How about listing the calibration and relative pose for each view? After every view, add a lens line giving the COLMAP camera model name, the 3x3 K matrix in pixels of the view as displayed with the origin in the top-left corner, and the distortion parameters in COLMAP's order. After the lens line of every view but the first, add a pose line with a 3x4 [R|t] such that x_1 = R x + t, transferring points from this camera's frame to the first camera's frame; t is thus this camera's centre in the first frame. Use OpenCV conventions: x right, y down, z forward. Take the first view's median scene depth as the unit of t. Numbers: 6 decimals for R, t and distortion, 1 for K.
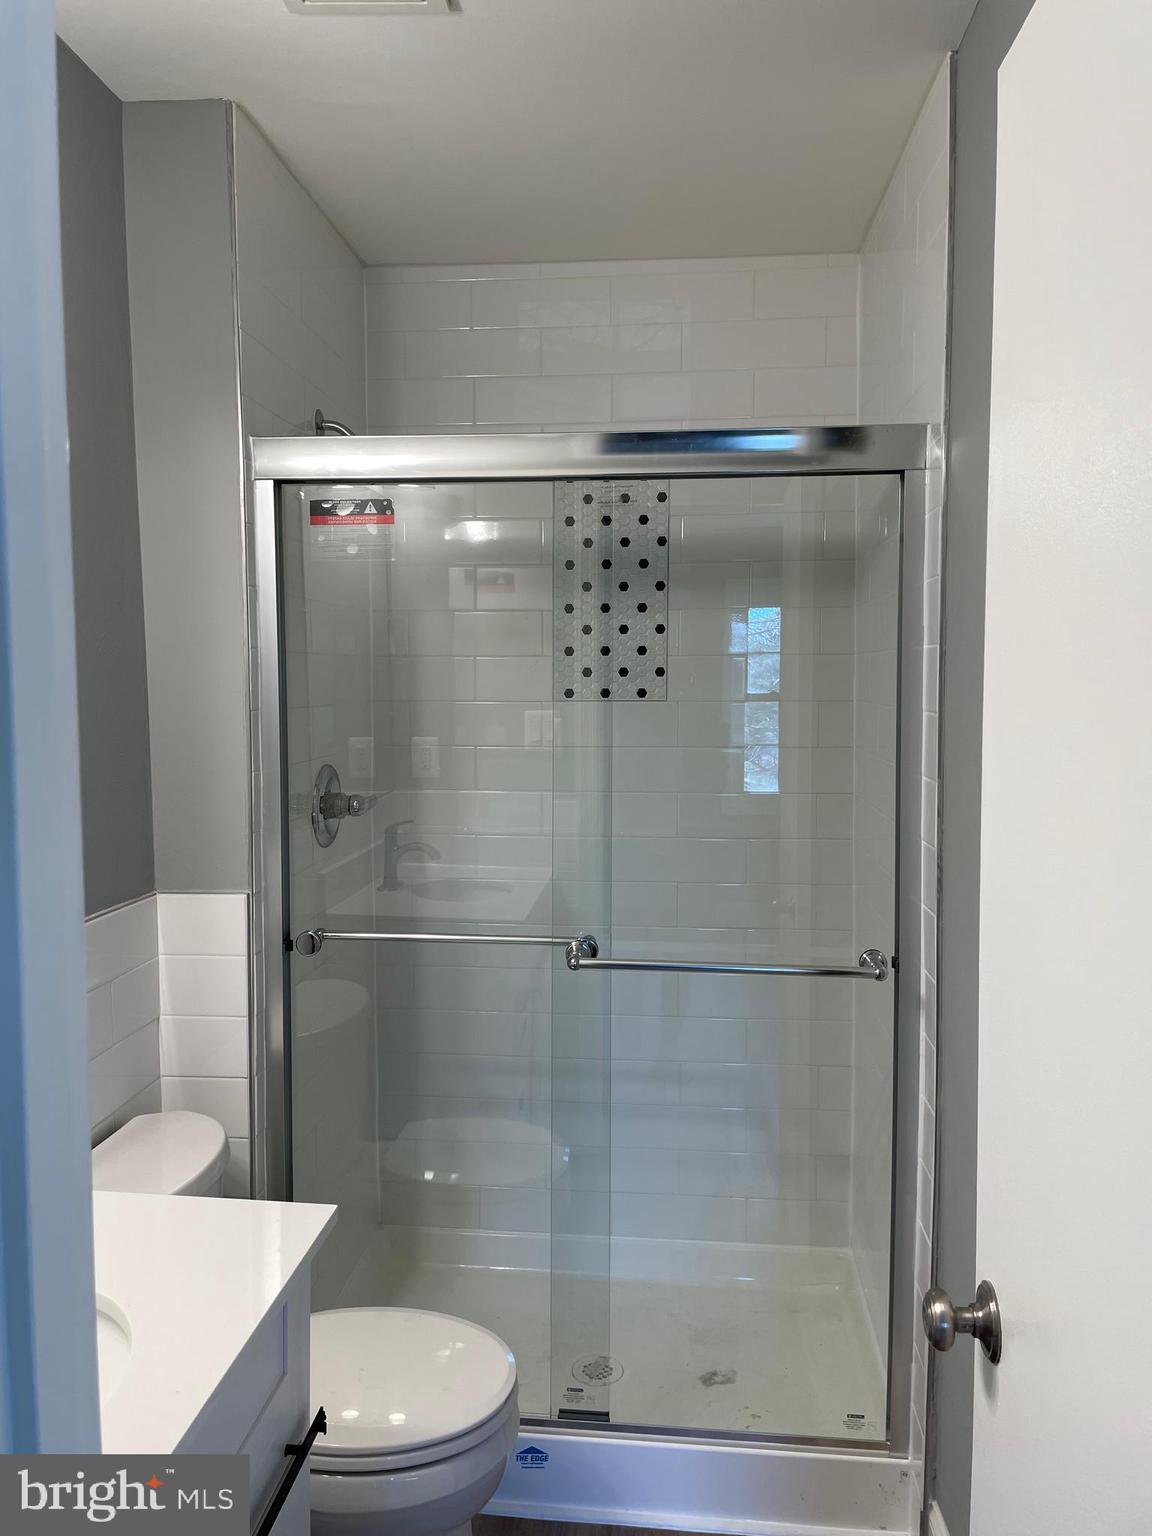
lens RADIAL K [[1168.2, 0, 576.0], [0, 1168.2, 768.0], [0, 0, 1]] dist [0.106073, -0.138070]
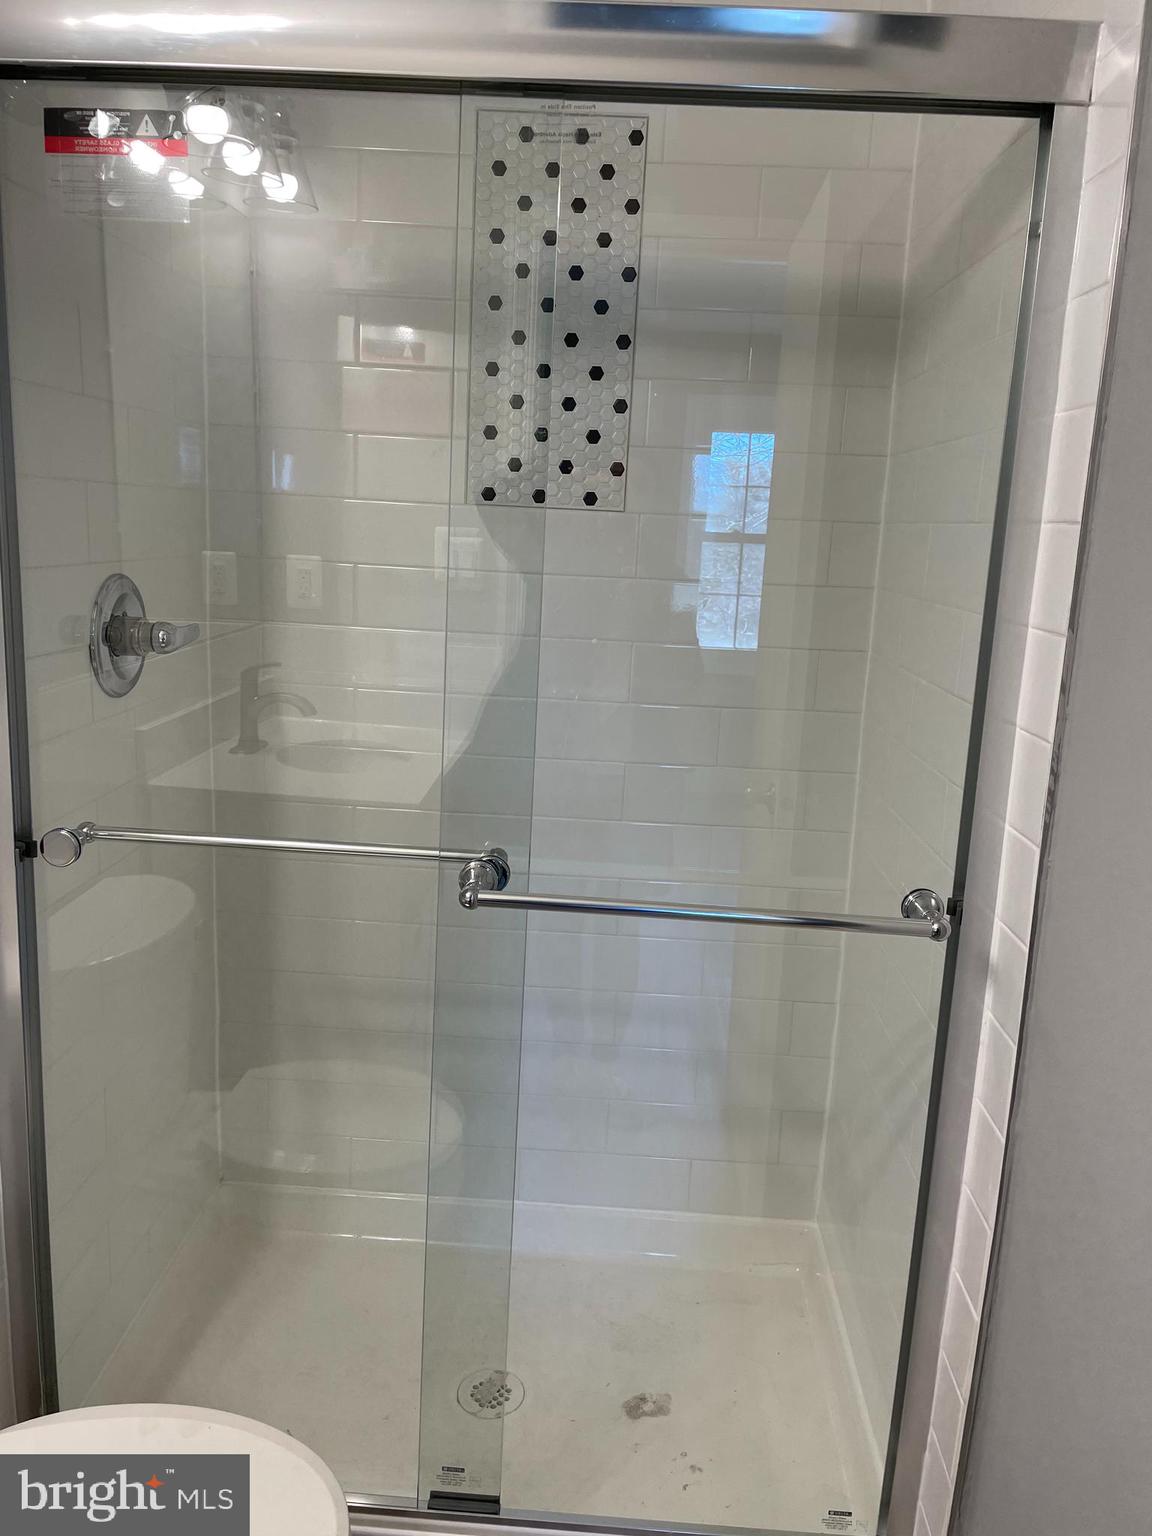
lens RADIAL K [[1168.2, 0, 576.0], [0, 1168.2, 768.0], [0, 0, 1]] dist [0.106073, -0.138070]
pose [[0.997573, 0.037775, 0.058495, 0.011875], [-0.044967, 0.990888, 0.126959, 0.008397], [-0.053166, -0.129282, 0.990182, 0.270390]]
